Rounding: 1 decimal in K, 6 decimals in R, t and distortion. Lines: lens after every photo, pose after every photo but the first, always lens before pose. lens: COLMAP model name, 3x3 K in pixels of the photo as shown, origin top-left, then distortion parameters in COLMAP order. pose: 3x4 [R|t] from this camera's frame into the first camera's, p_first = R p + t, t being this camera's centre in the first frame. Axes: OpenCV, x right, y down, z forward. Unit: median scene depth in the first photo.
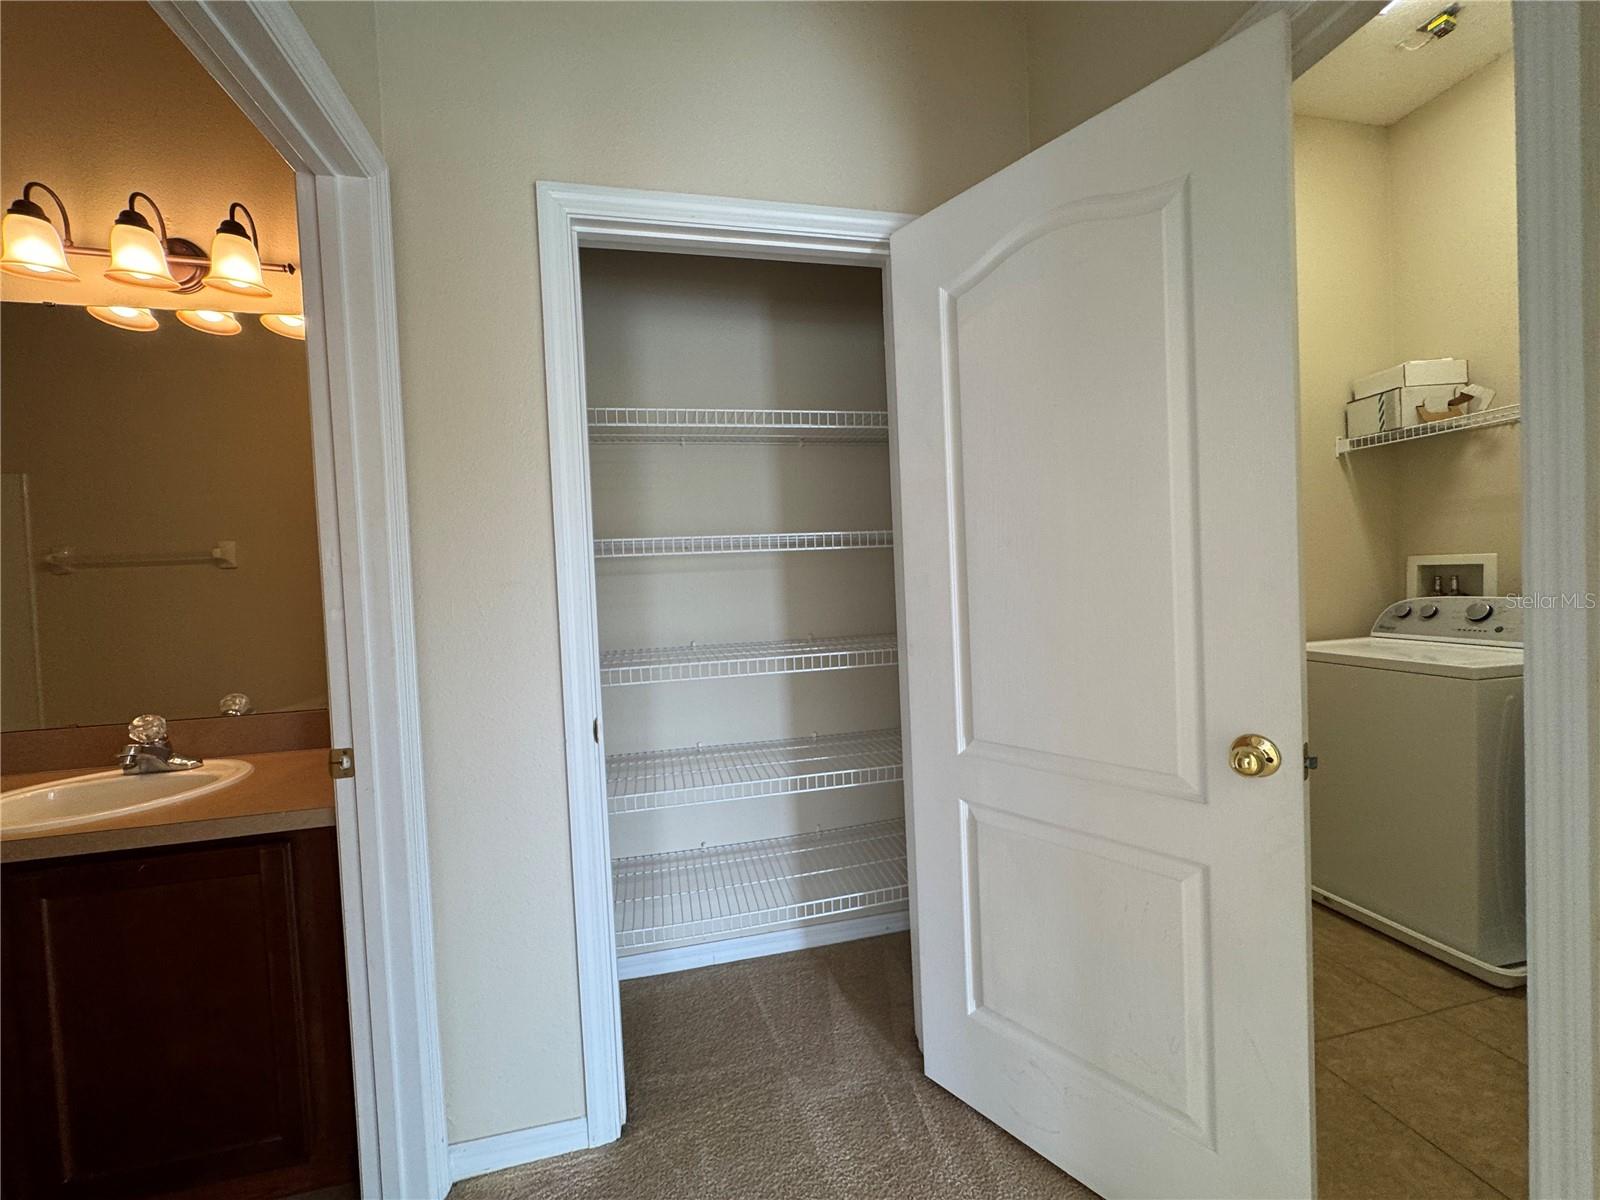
lens RADIAL K [[644.8, 0, 798.6], [0, 644.8, 601.7], [0, 0, 1]] dist [-0.003909, 0.001304]
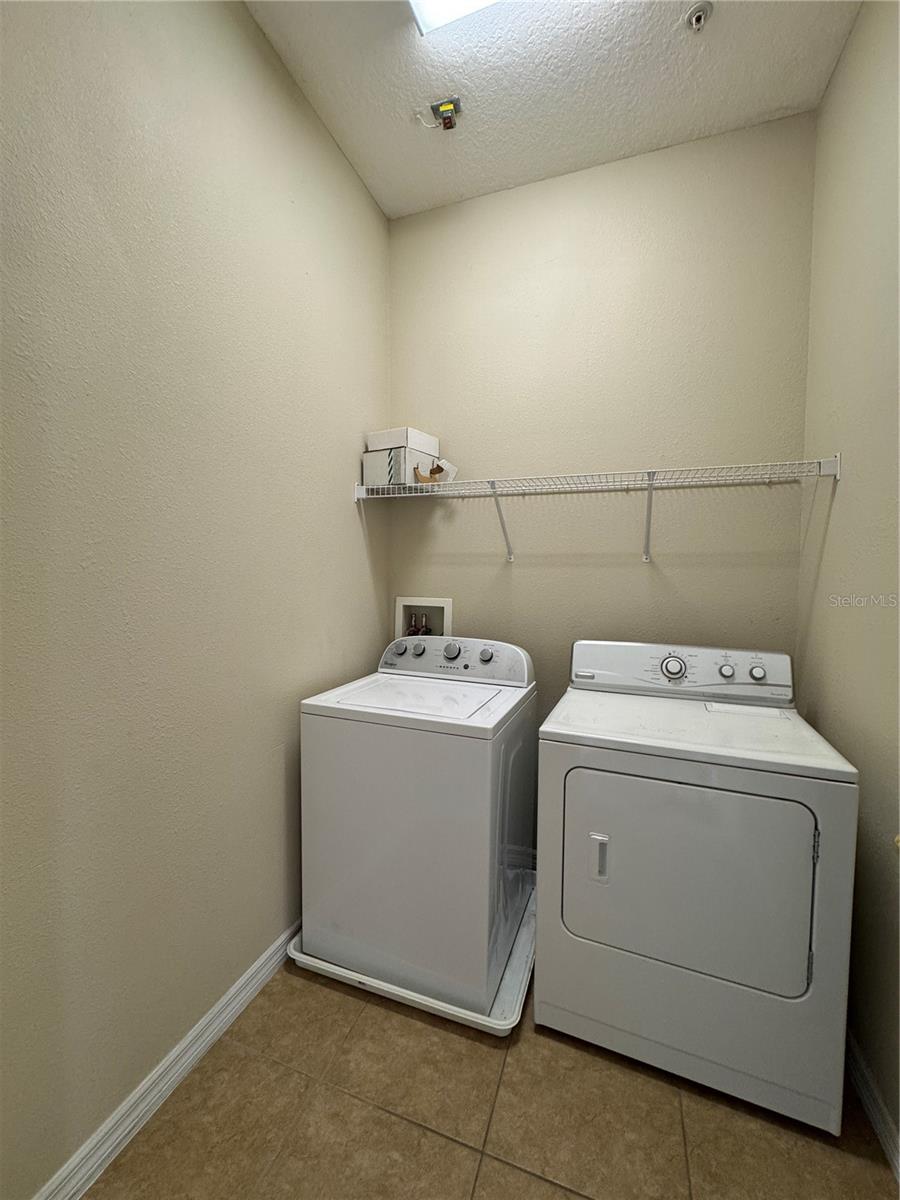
lens RADIAL K [[483.6, 0, 447.6], [0, 483.6, 593.5], [0, 0, 1]] dist [-0.003909, 0.001304]
pose [[0.543981, 0.009440, 0.839044, 0.285130], [-0.004977, 0.999955, -0.008023, -0.076835], [-0.839083, 0.000189, 0.544004, 0.485819]]
